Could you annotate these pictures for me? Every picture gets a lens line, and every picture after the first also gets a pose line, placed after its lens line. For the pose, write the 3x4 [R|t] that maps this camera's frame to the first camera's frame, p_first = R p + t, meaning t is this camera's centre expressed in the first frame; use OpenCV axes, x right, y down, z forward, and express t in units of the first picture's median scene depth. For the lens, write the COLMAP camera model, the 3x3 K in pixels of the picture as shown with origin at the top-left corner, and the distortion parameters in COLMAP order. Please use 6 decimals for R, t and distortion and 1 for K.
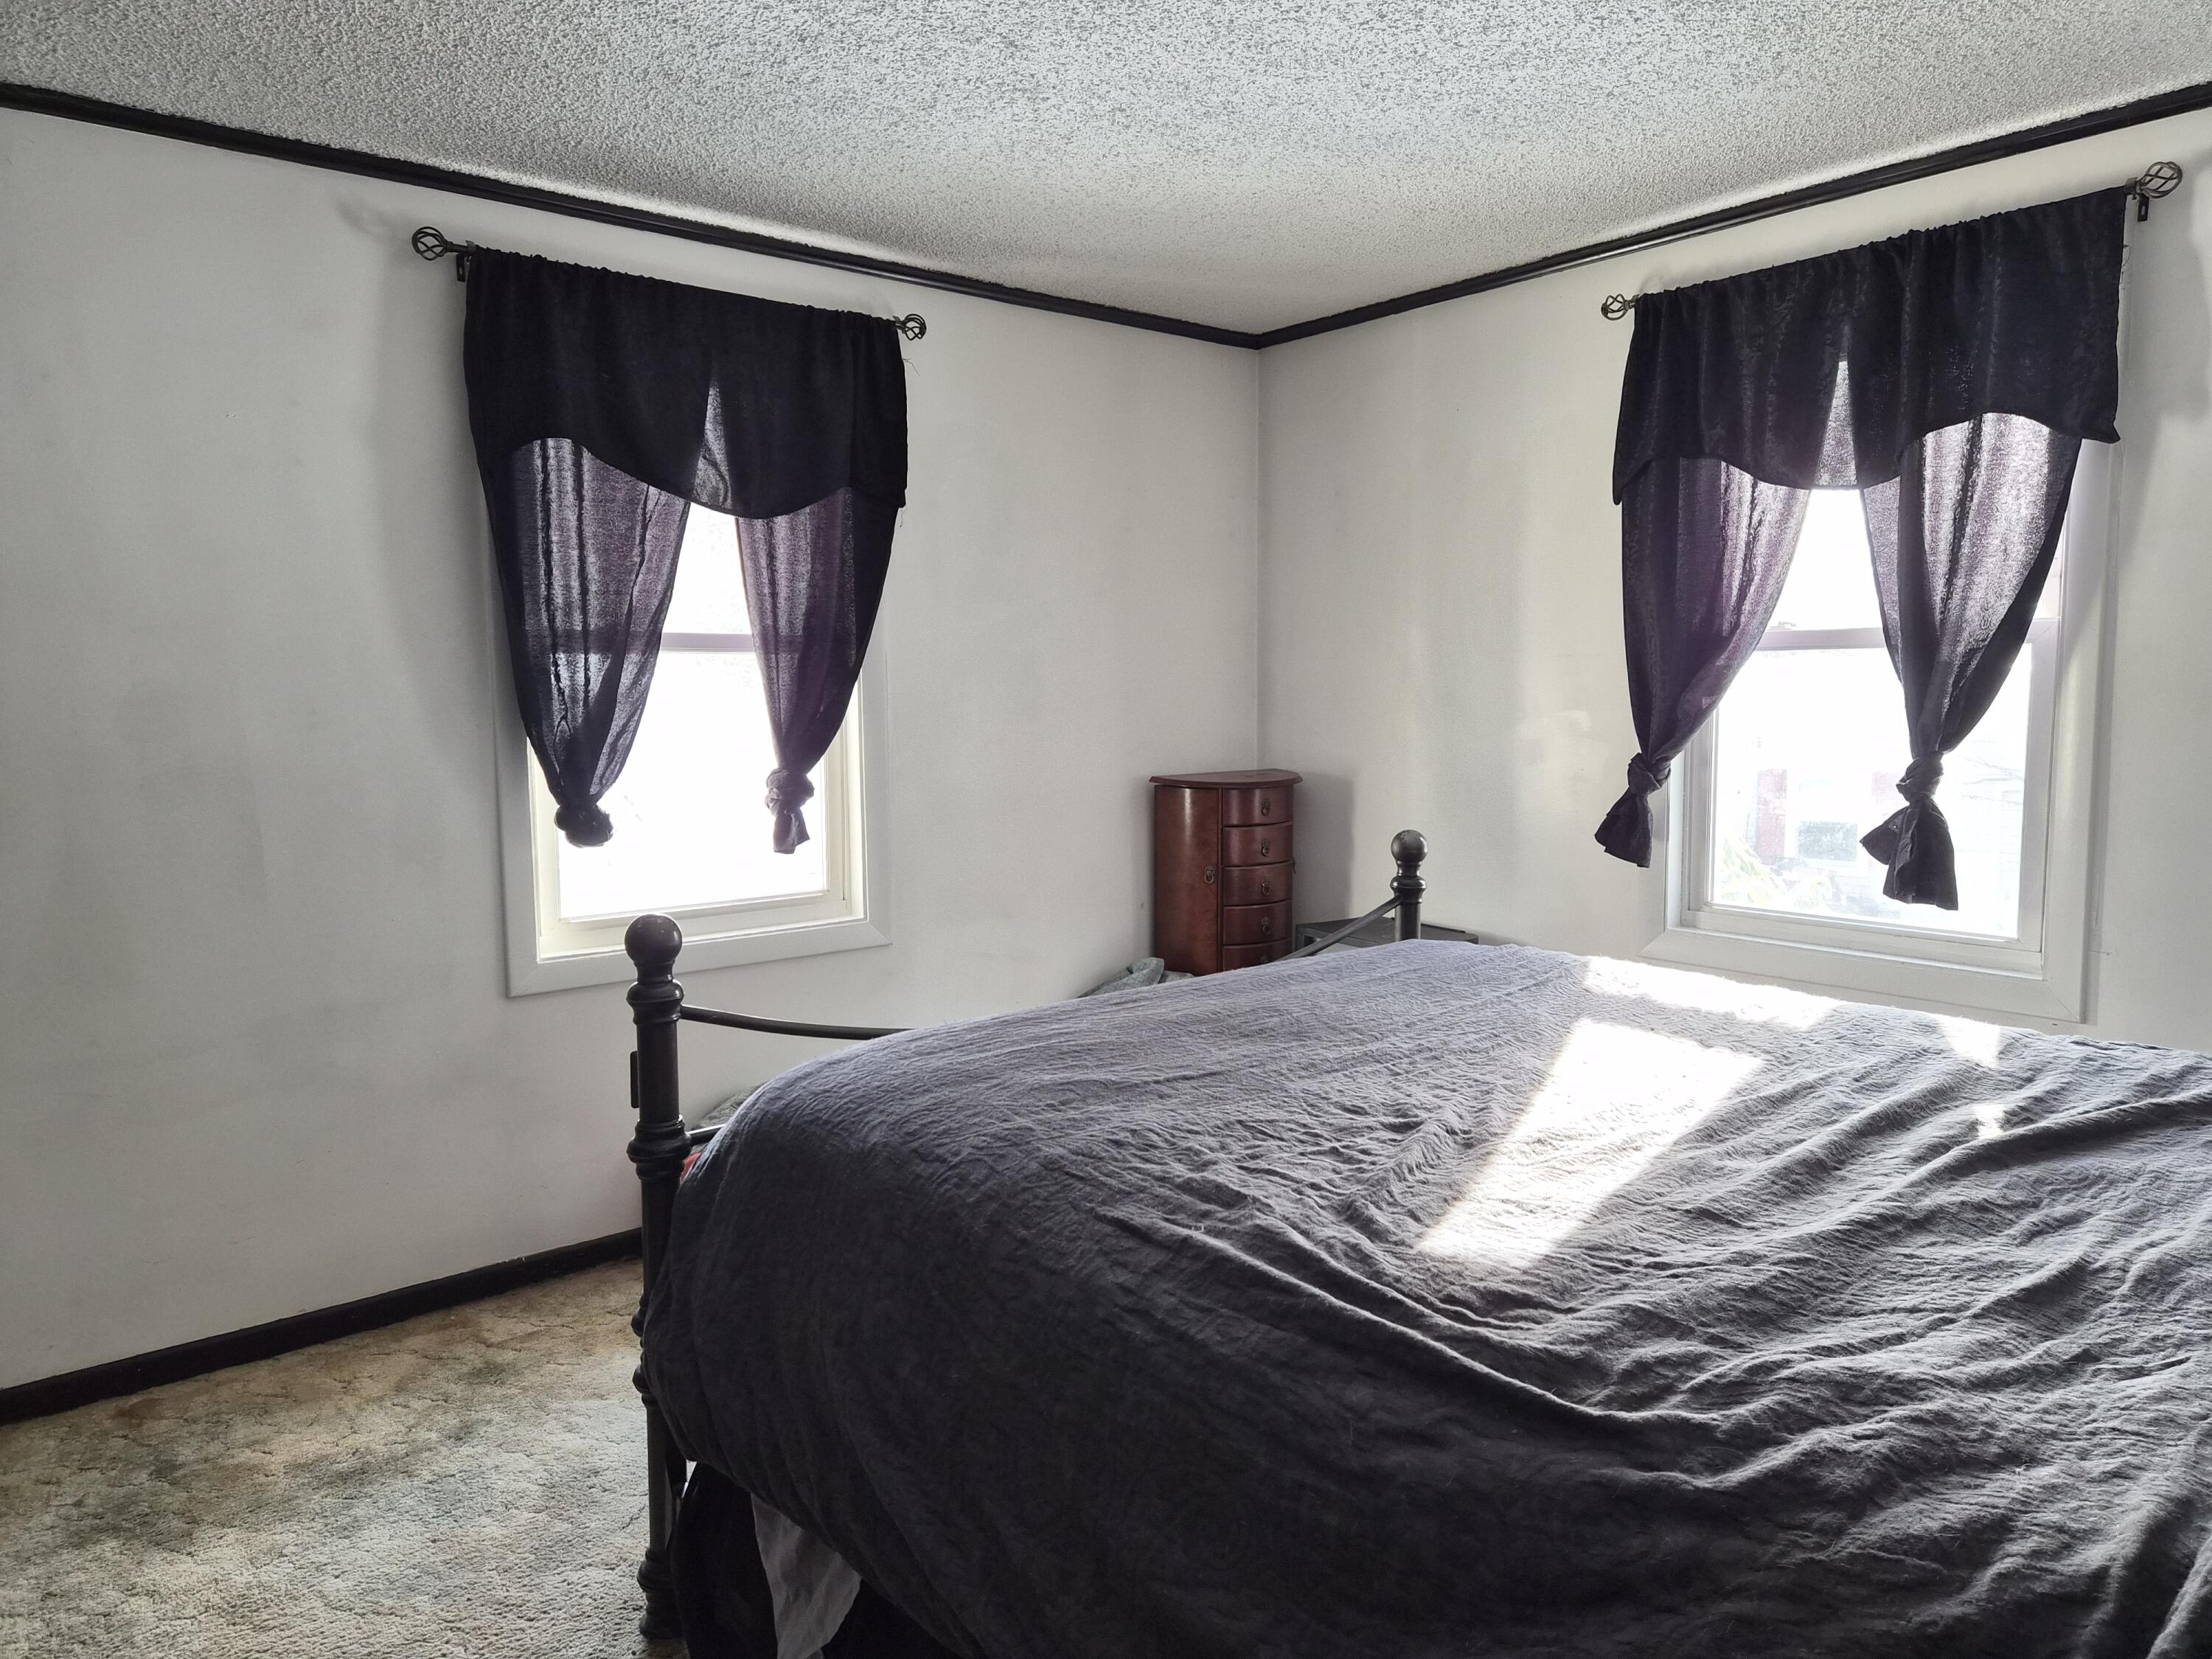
lens RADIAL K [[1537.0, 0, 1106.0], [0, 1537.0, 829.5], [0, 0, 1]] dist [0.091553, -0.081336]
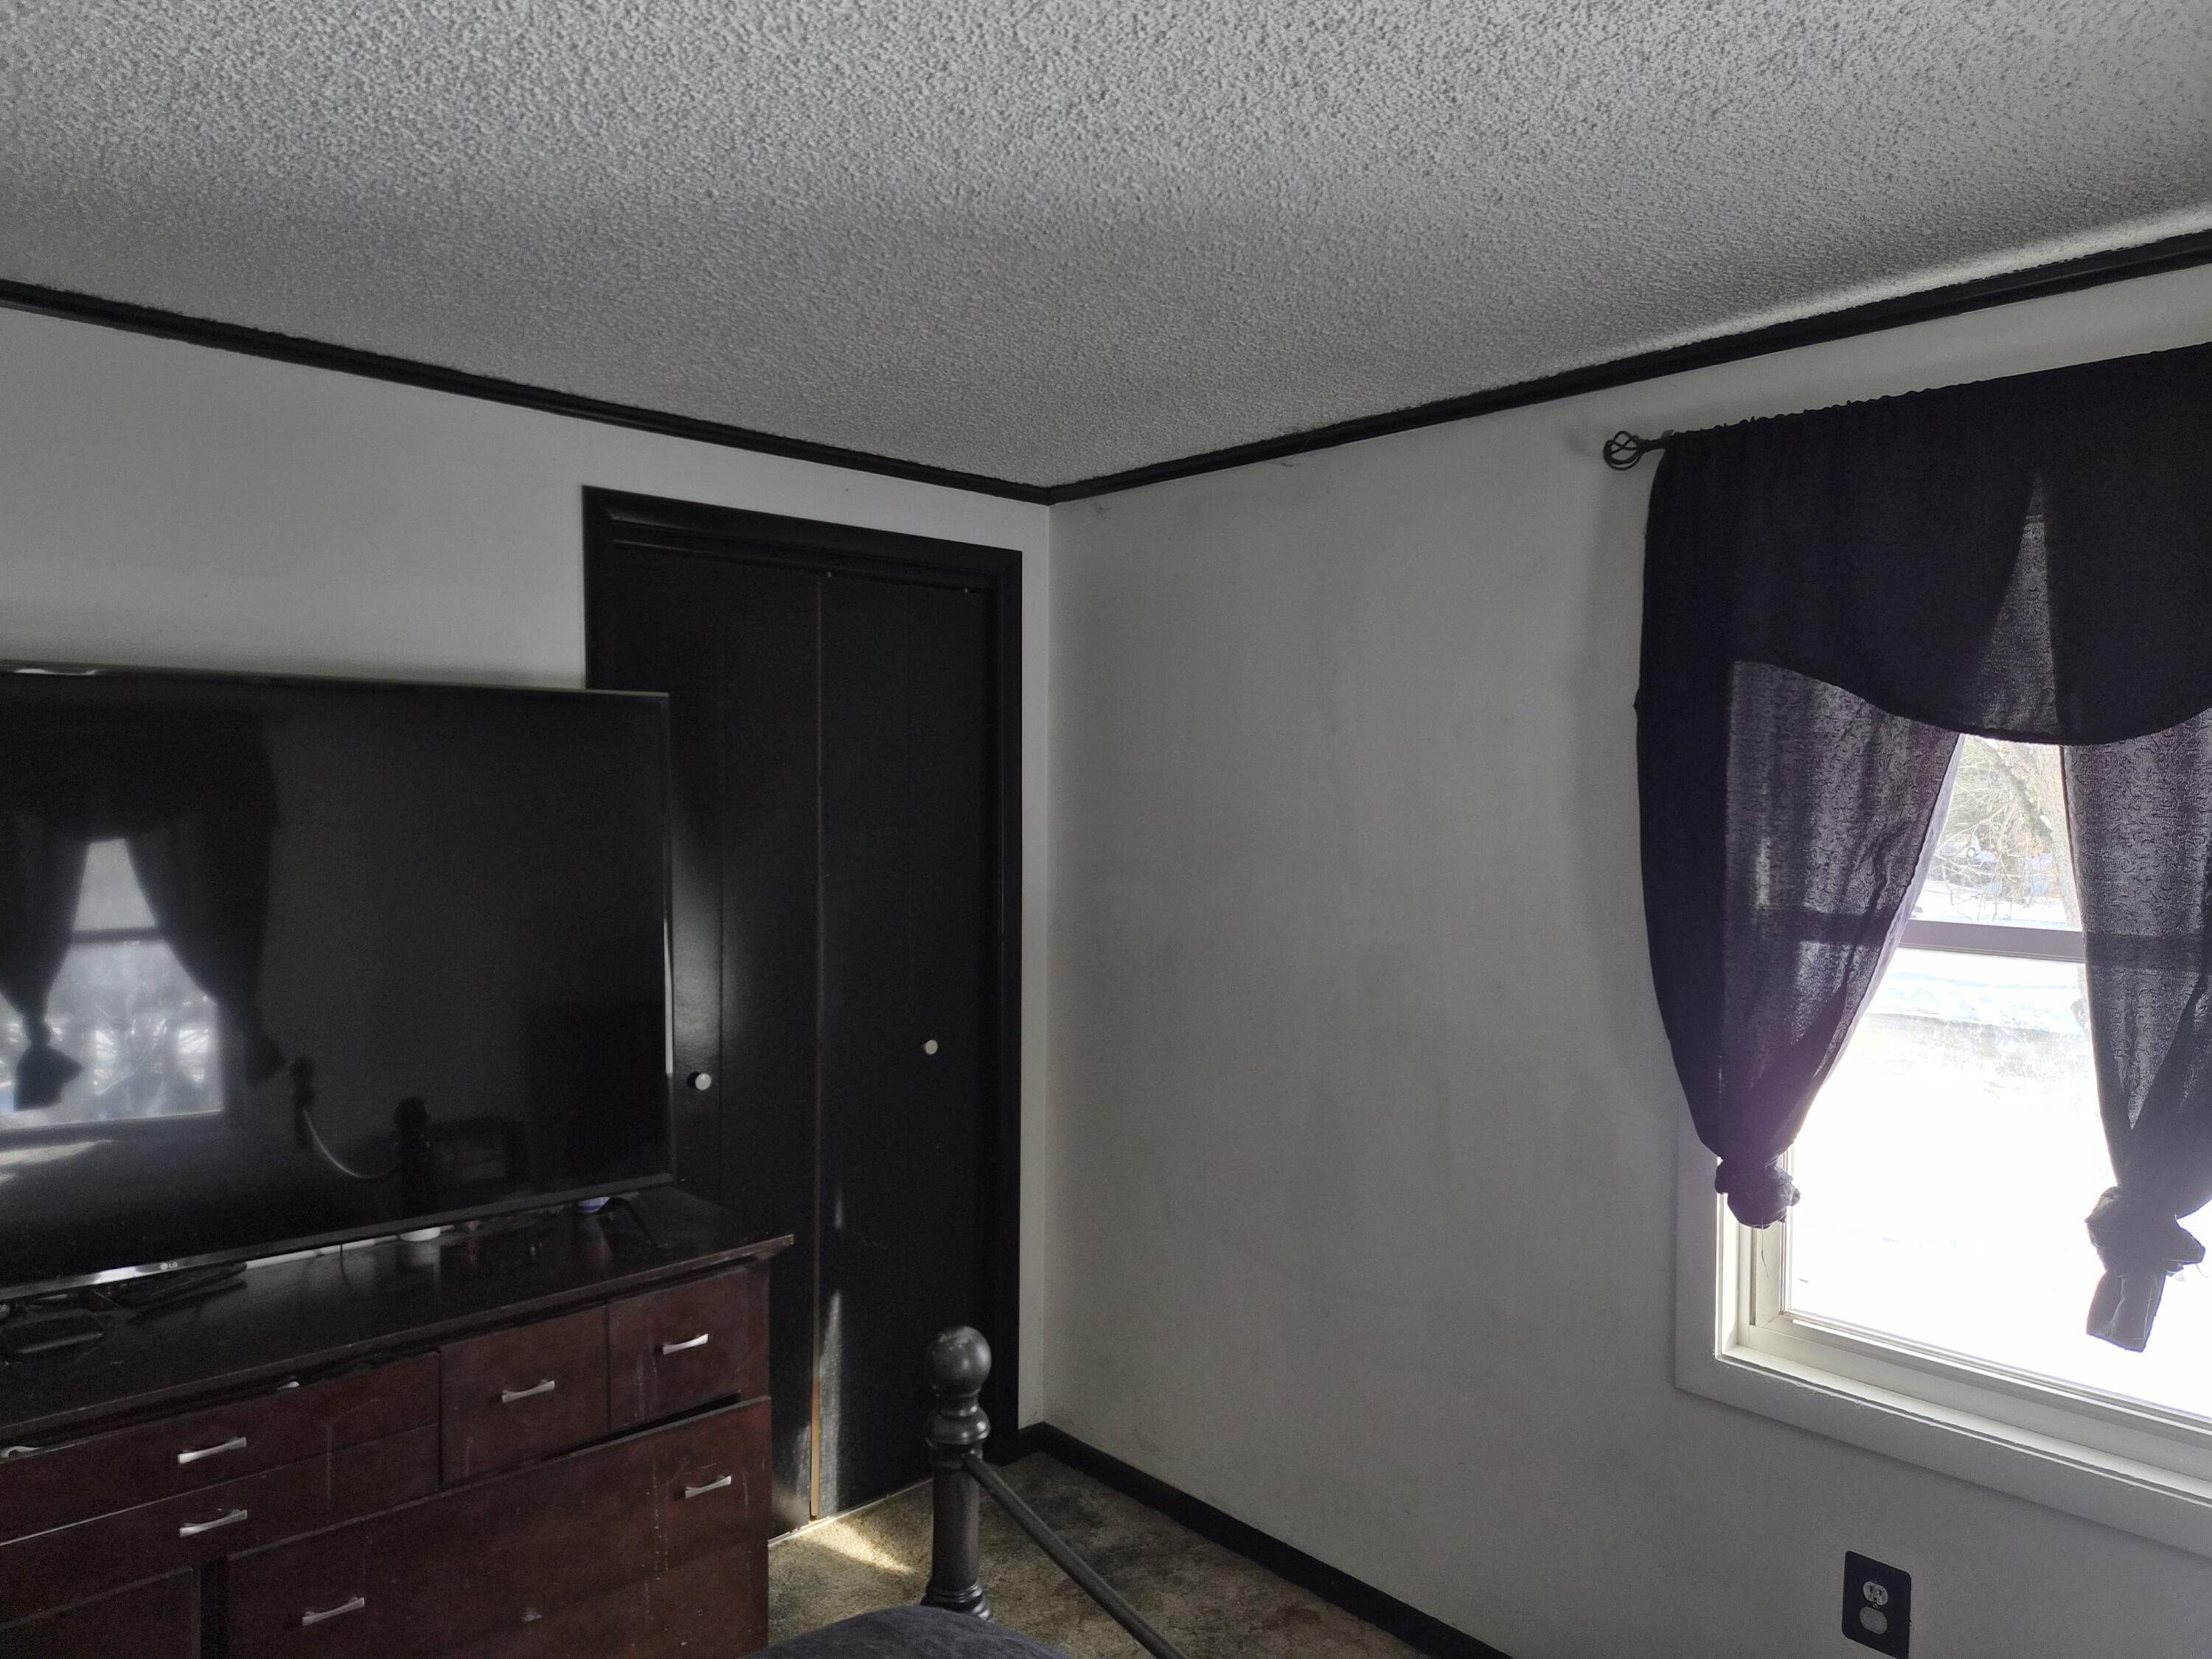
lens RADIAL K [[1537.0, 0, 1106.0], [0, 1537.0, 829.5], [0, 0, 1]] dist [0.091553, -0.081336]
pose [[0.031670, 0.032994, -0.998954, 0.391277], [-0.107421, 0.993778, 0.029418, -0.165272], [0.993709, 0.106377, 0.035017, 0.711989]]
